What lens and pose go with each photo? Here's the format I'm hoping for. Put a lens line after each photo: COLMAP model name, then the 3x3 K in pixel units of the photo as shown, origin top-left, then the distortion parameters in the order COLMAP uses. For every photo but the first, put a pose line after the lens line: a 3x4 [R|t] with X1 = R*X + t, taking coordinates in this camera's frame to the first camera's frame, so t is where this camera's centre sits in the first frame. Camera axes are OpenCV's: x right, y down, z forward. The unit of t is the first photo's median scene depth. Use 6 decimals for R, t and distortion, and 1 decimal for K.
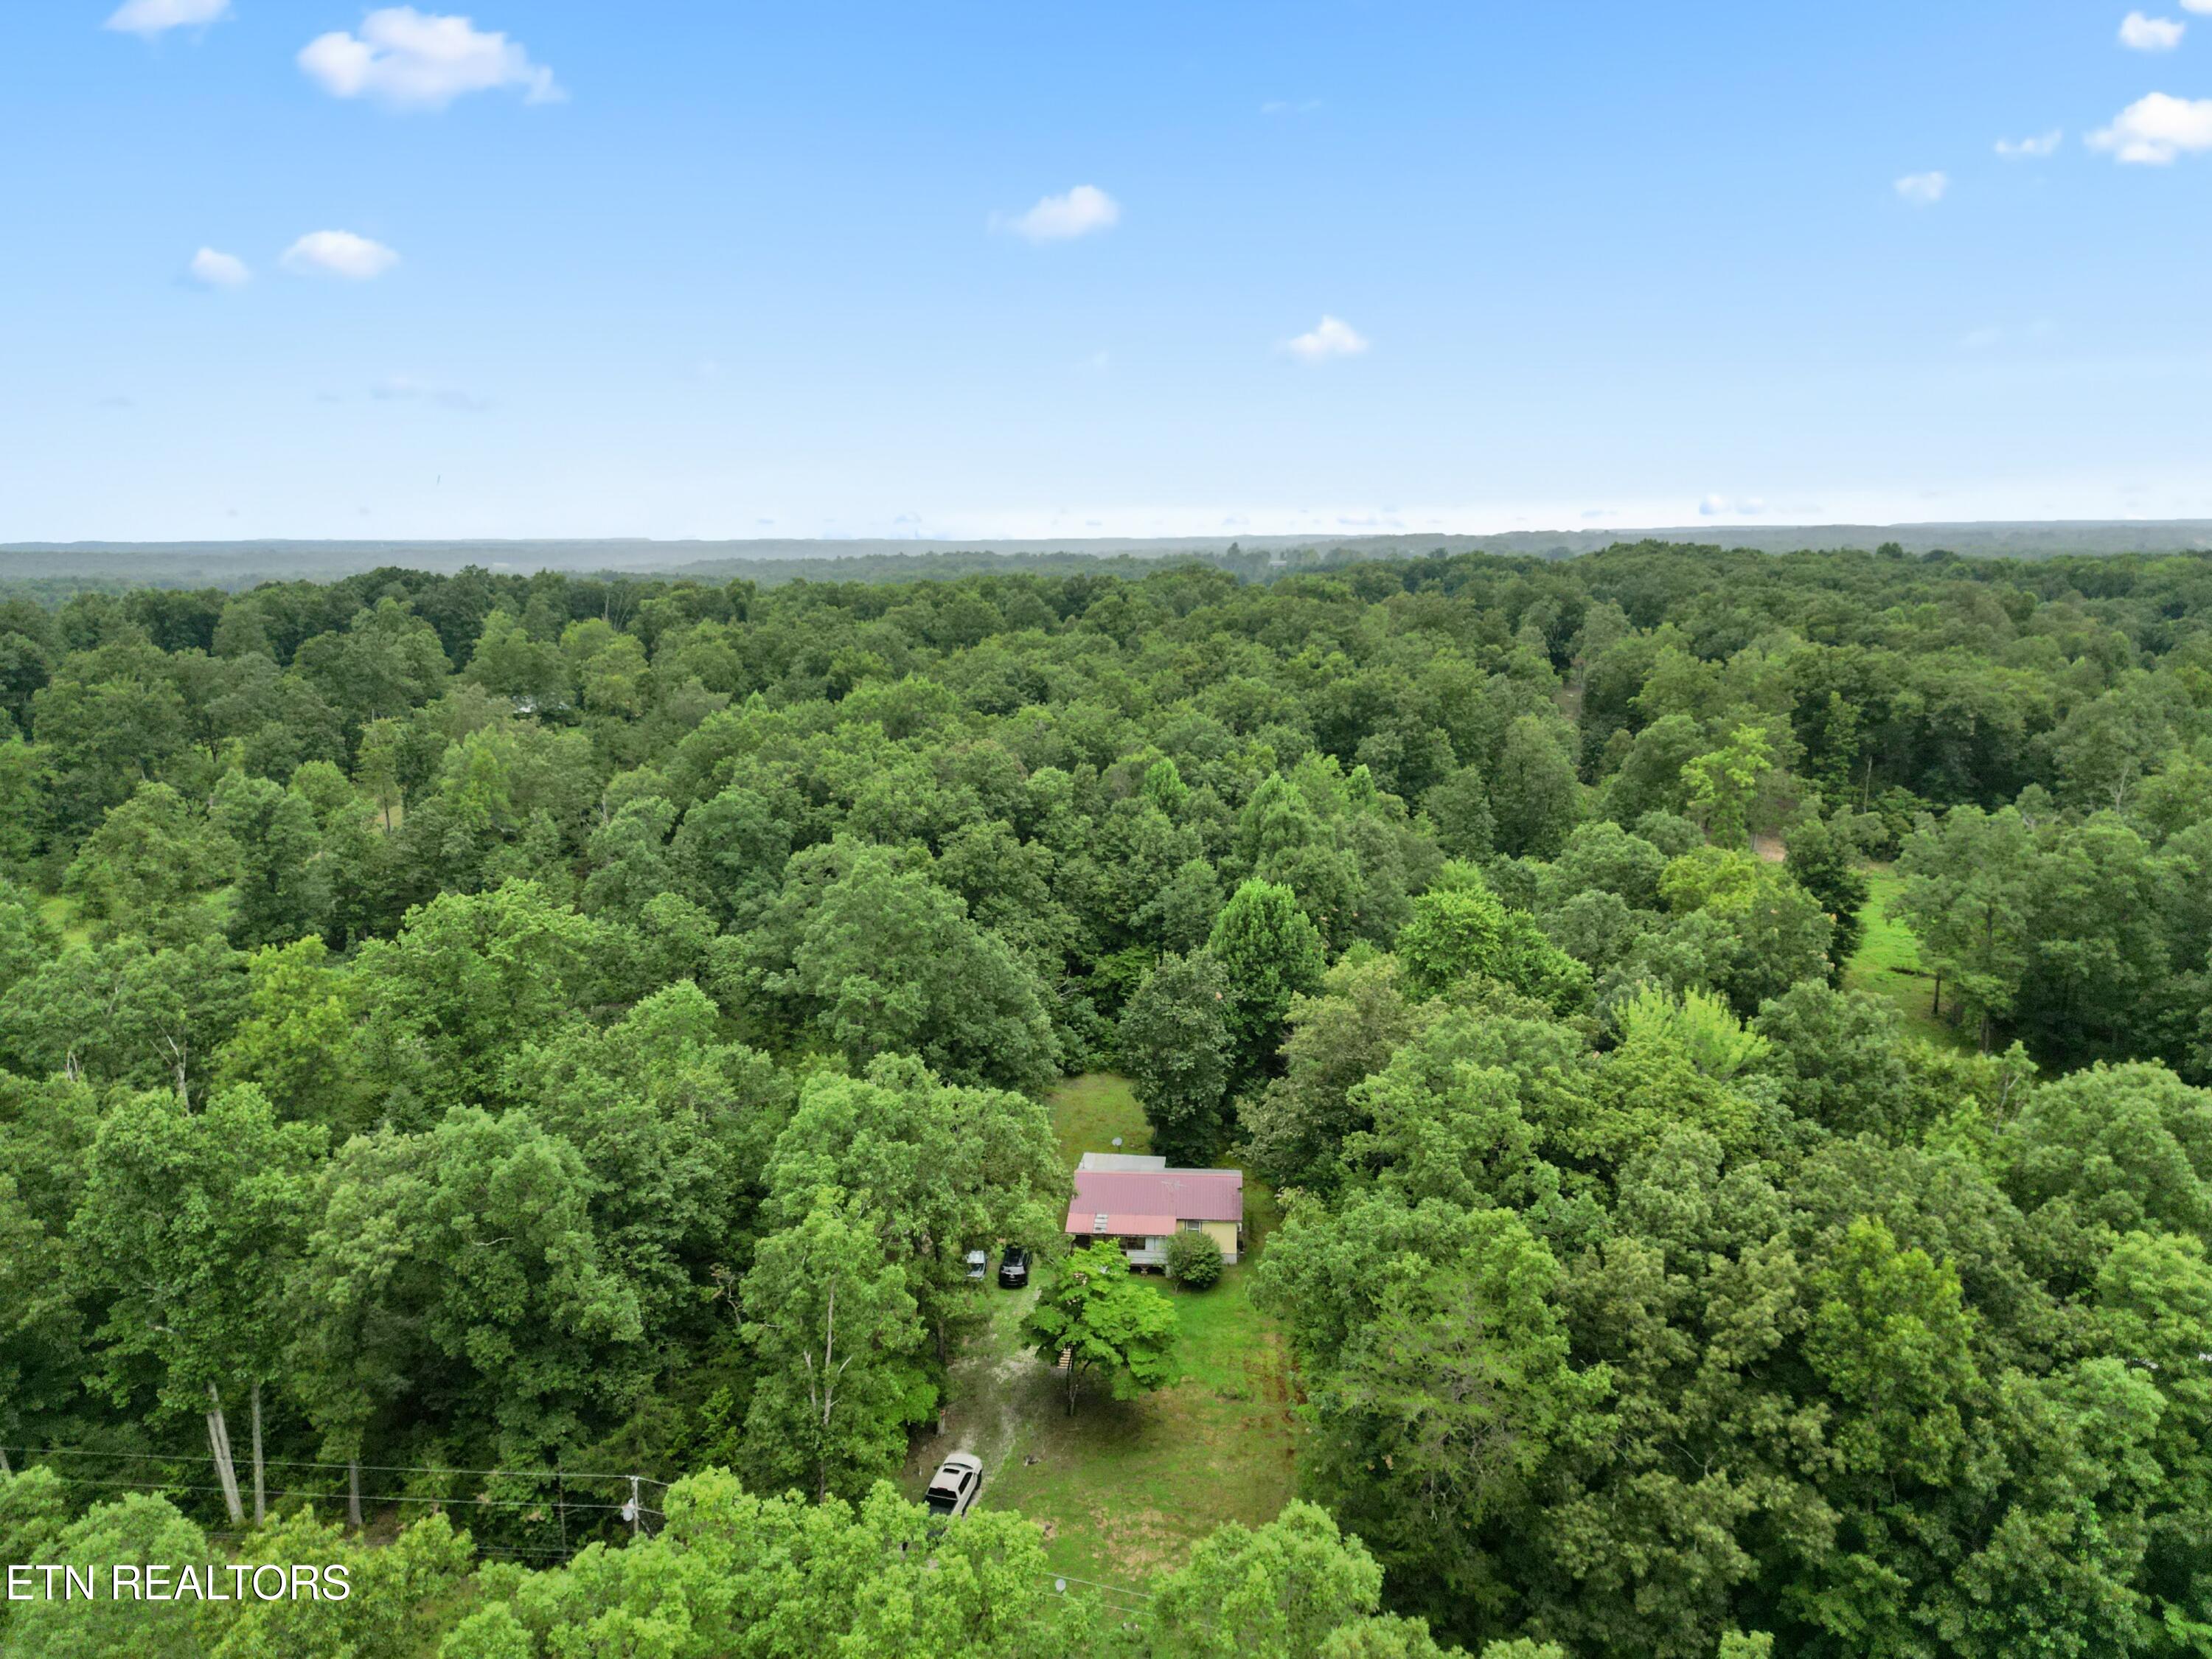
lens RADIAL K [[1540.4, 0, 1106.0], [0, 1540.4, 829.5], [0, 0, 1]] dist [0.027049, -0.008745]
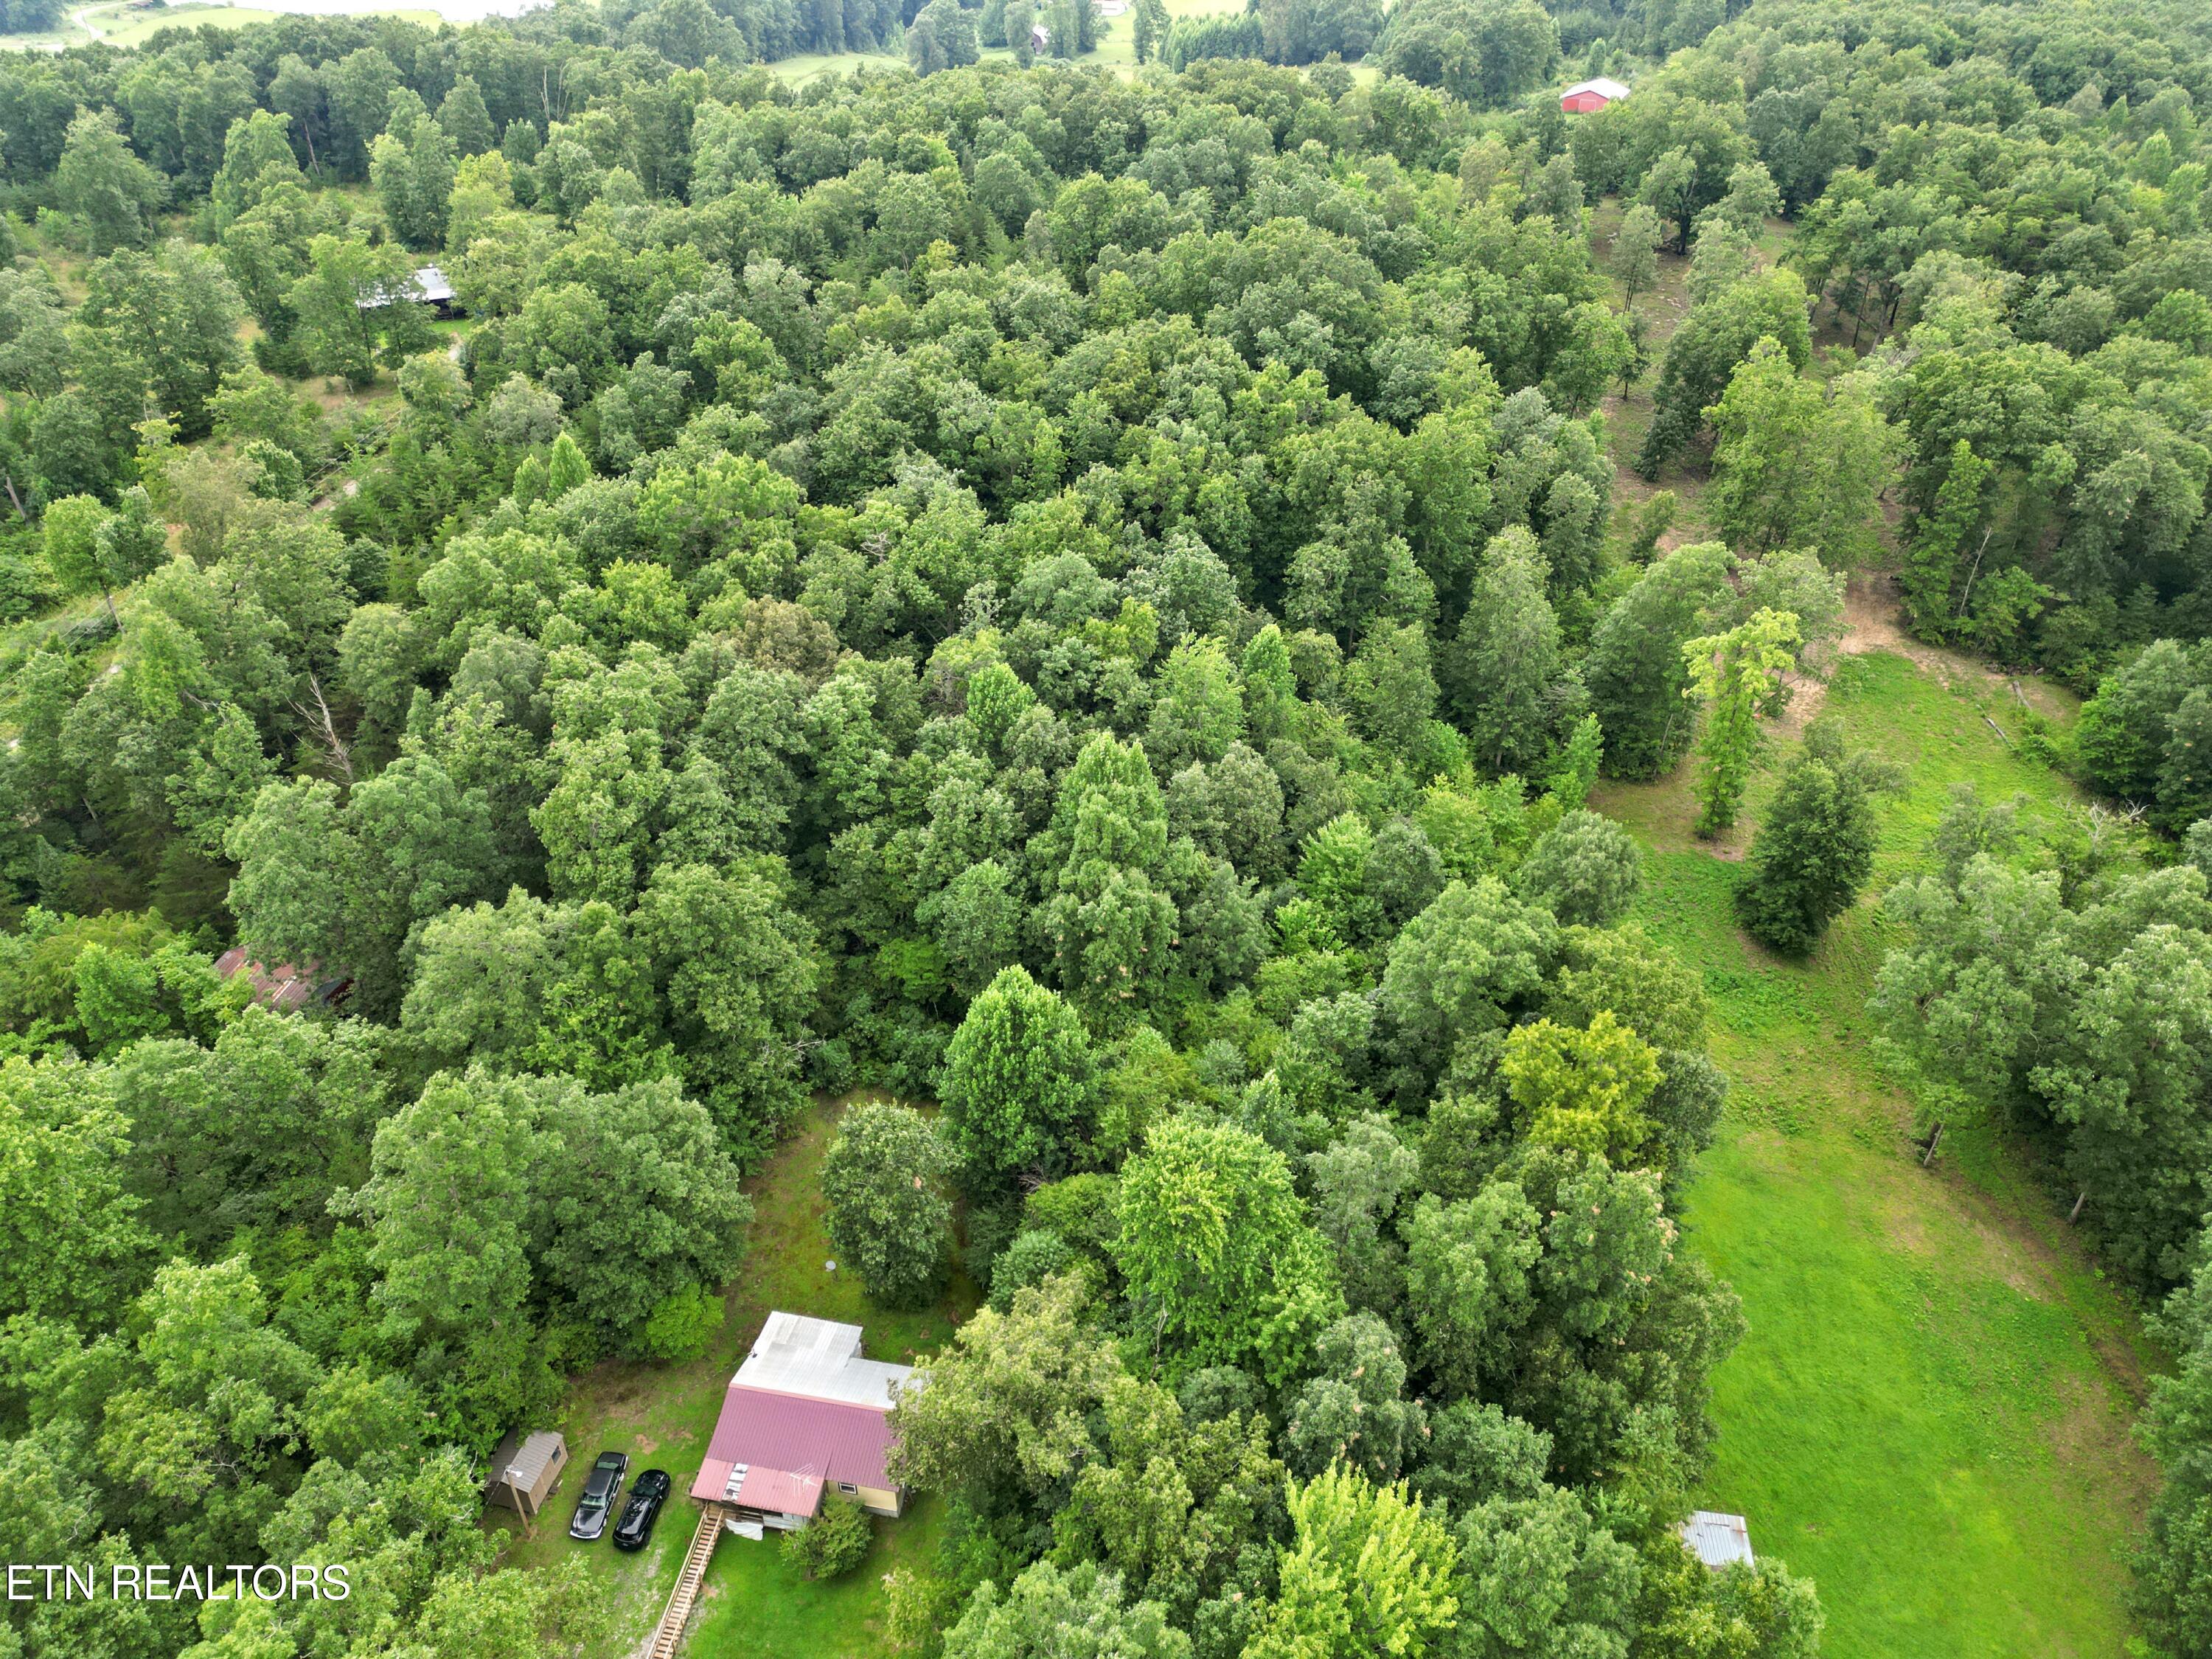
lens RADIAL K [[1537.2, 0, 1106.0], [0, 1537.2, 829.5], [0, 0, 1]] dist [0.085384, -0.083708]
pose [[0.995411, 0.067500, -0.067829, 0.250846], [-0.035611, 0.919214, 0.392145, -0.452850], [0.088819, -0.387930, 0.917399, 0.385655]]
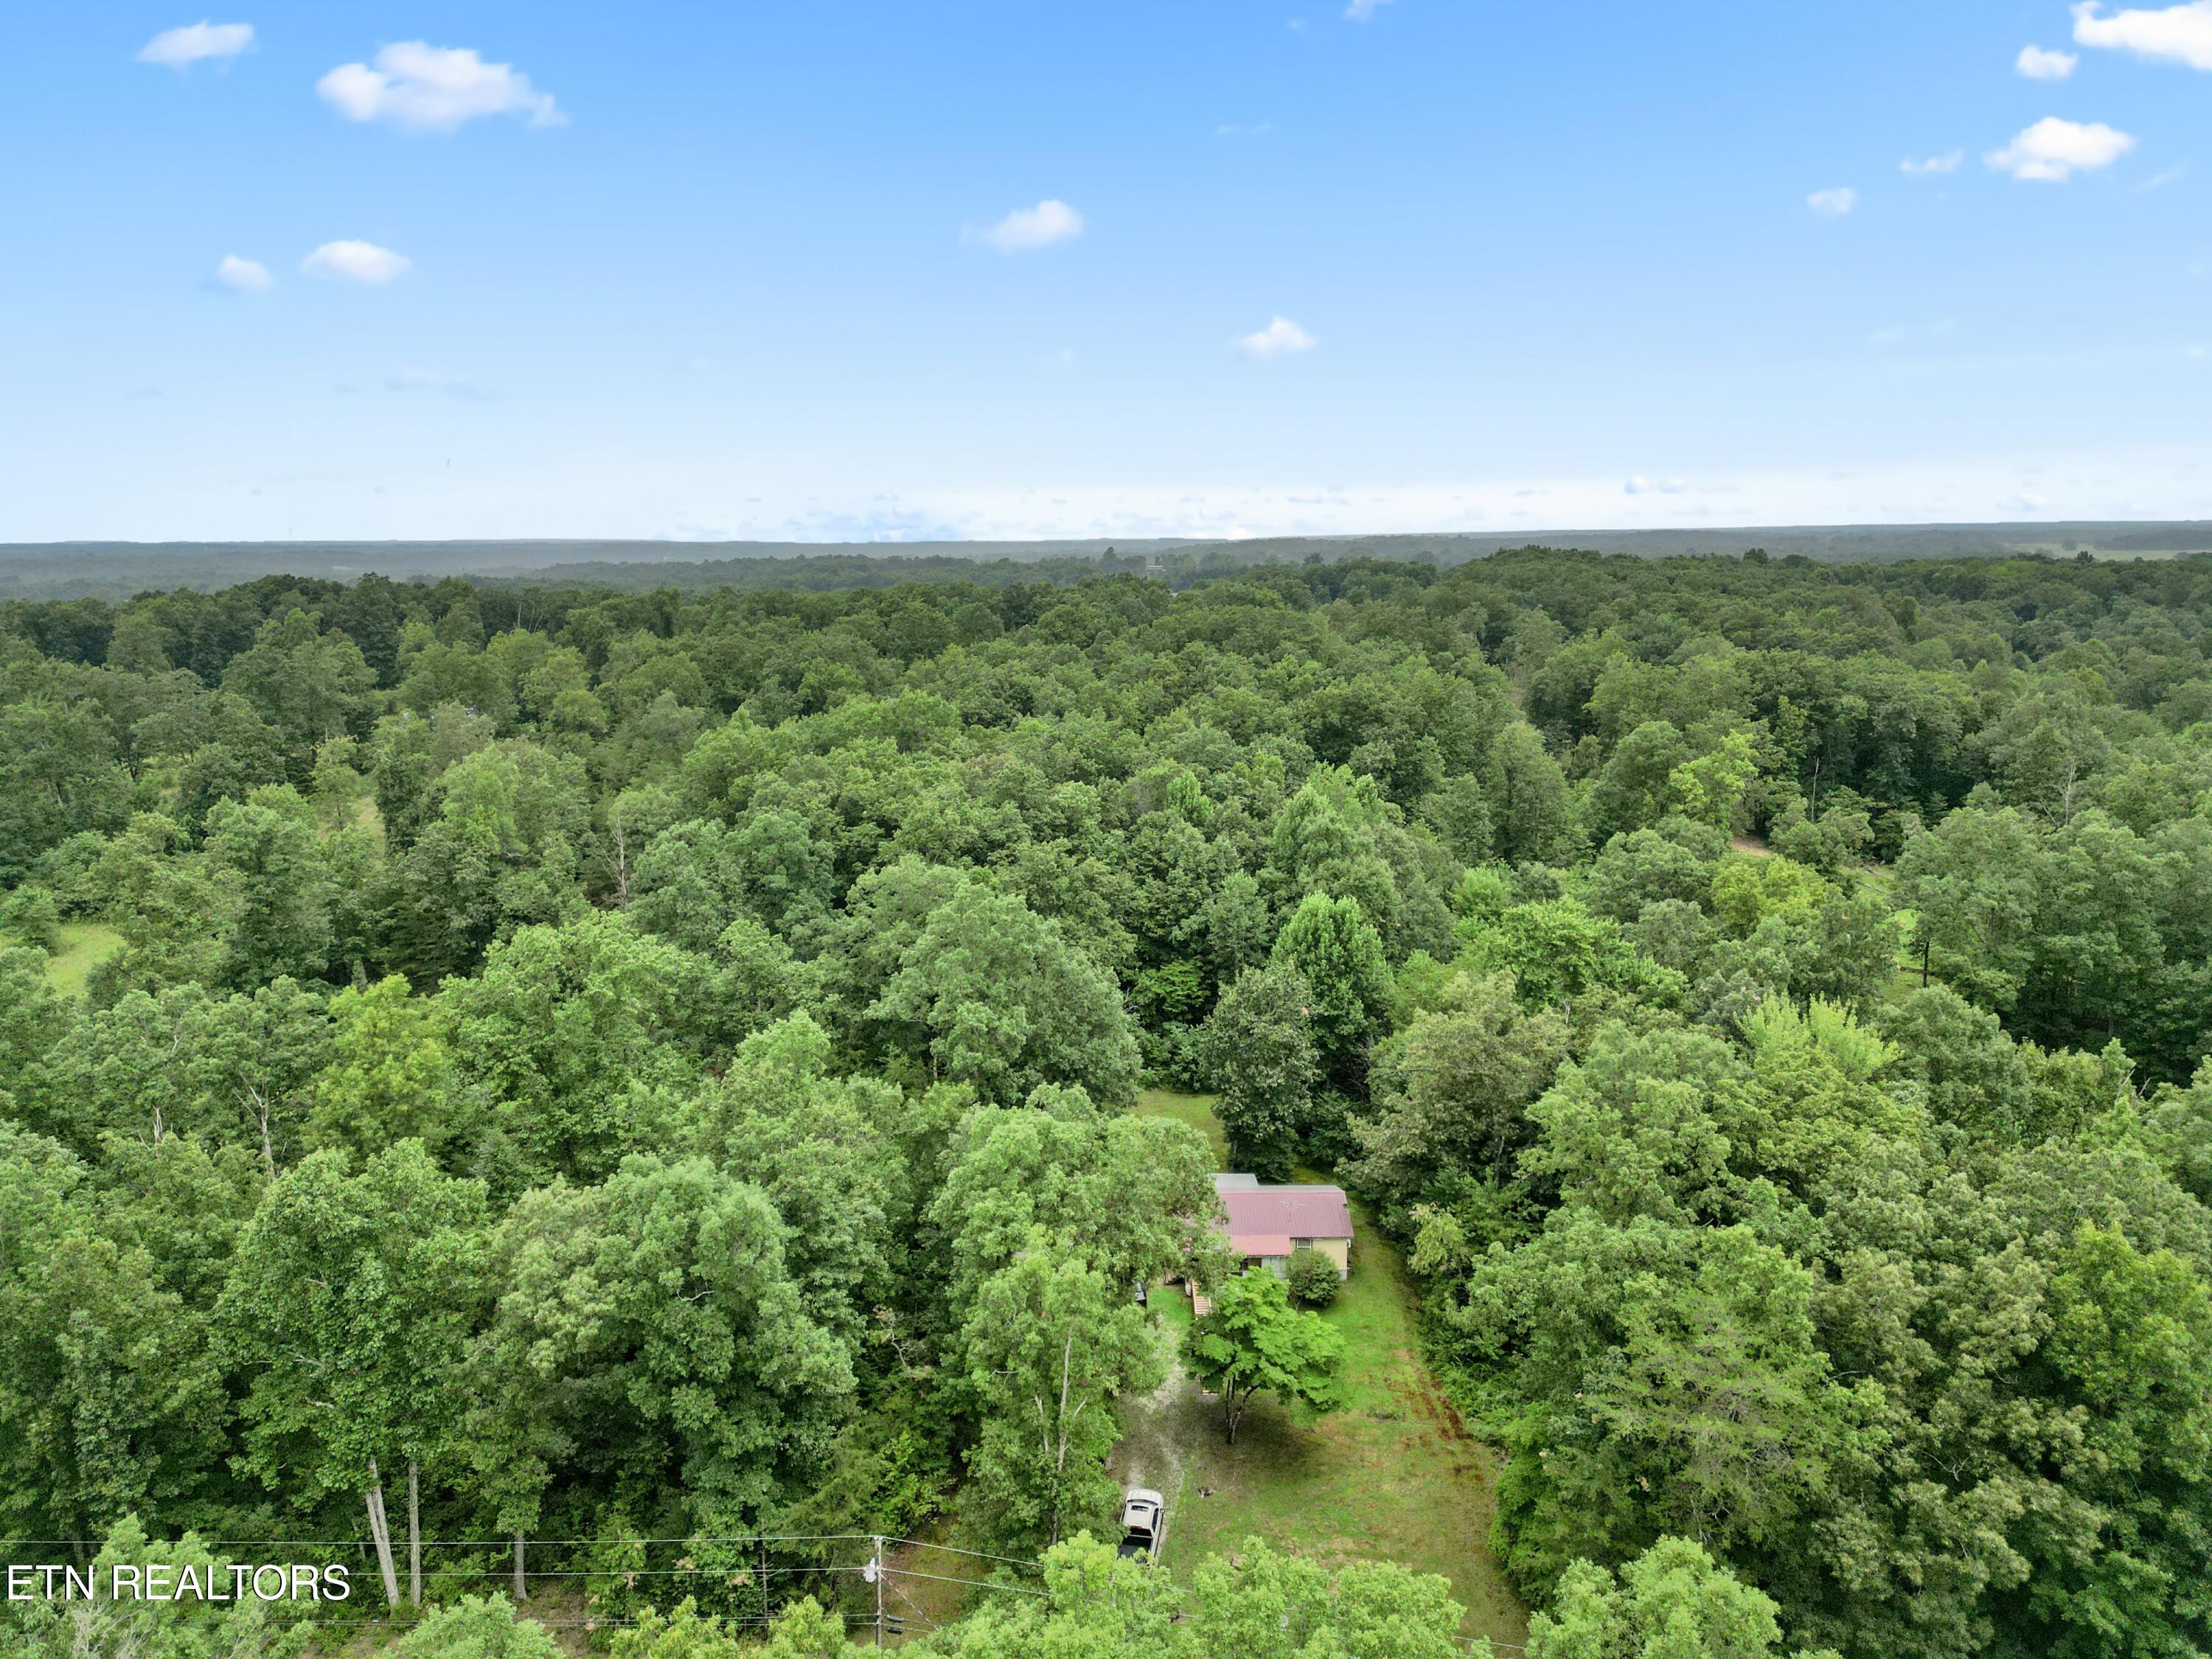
lens RADIAL K [[1535.4, 0, 1106.0], [0, 1535.4, 829.5], [0, 0, 1]] dist [0.034228, -0.009917]
pose [[0.996085, -0.016233, 0.086892, -0.163841], [0.016367, 0.999866, -0.000826, -0.013465], [-0.086867, 0.002245, 0.996217, 0.018205]]
